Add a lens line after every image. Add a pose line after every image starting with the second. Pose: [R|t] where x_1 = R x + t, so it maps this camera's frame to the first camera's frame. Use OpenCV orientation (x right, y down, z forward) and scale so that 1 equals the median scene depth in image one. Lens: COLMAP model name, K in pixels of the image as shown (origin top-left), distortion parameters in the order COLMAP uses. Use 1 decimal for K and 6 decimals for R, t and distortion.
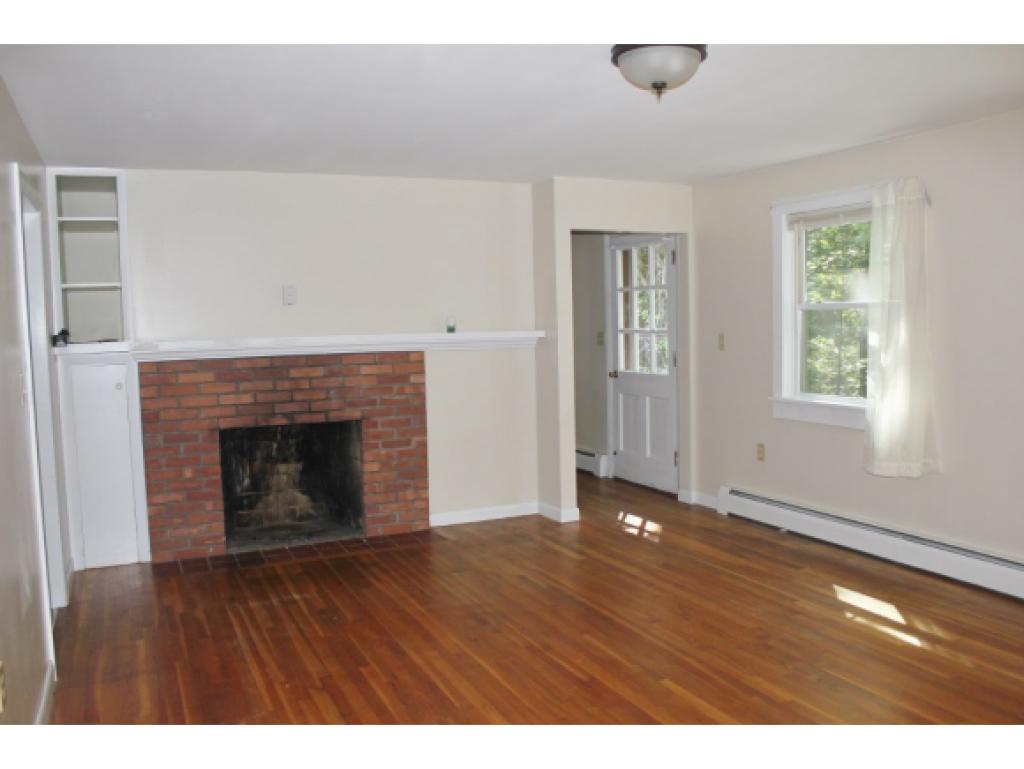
lens RADIAL K [[850.9, 0, 512.0], [0, 850.9, 384.5], [0, 0, 1]] dist [-0.157384, 0.148790]
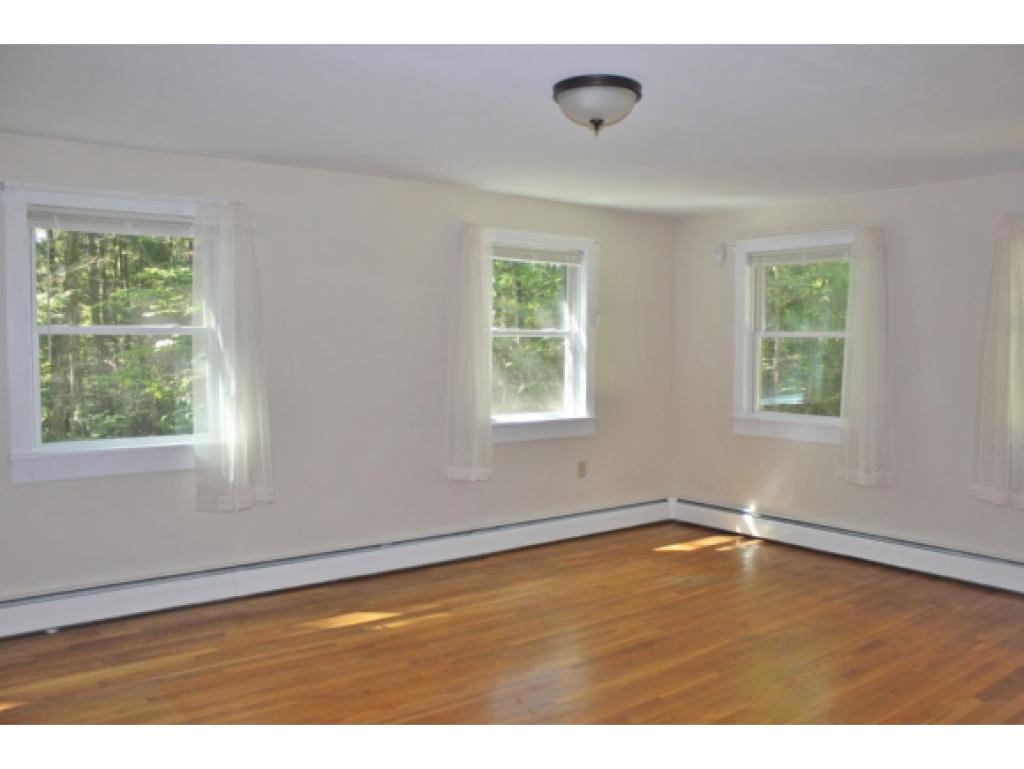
lens RADIAL K [[850.9, 0, 512.0], [0, 850.9, 384.5], [0, 0, 1]] dist [-0.157384, 0.148790]
pose [[-0.211412, -0.027495, 0.977010, -0.566489], [0.076804, 0.996046, 0.044650, -0.054147], [-0.974375, 0.084477, -0.208464, 0.892783]]
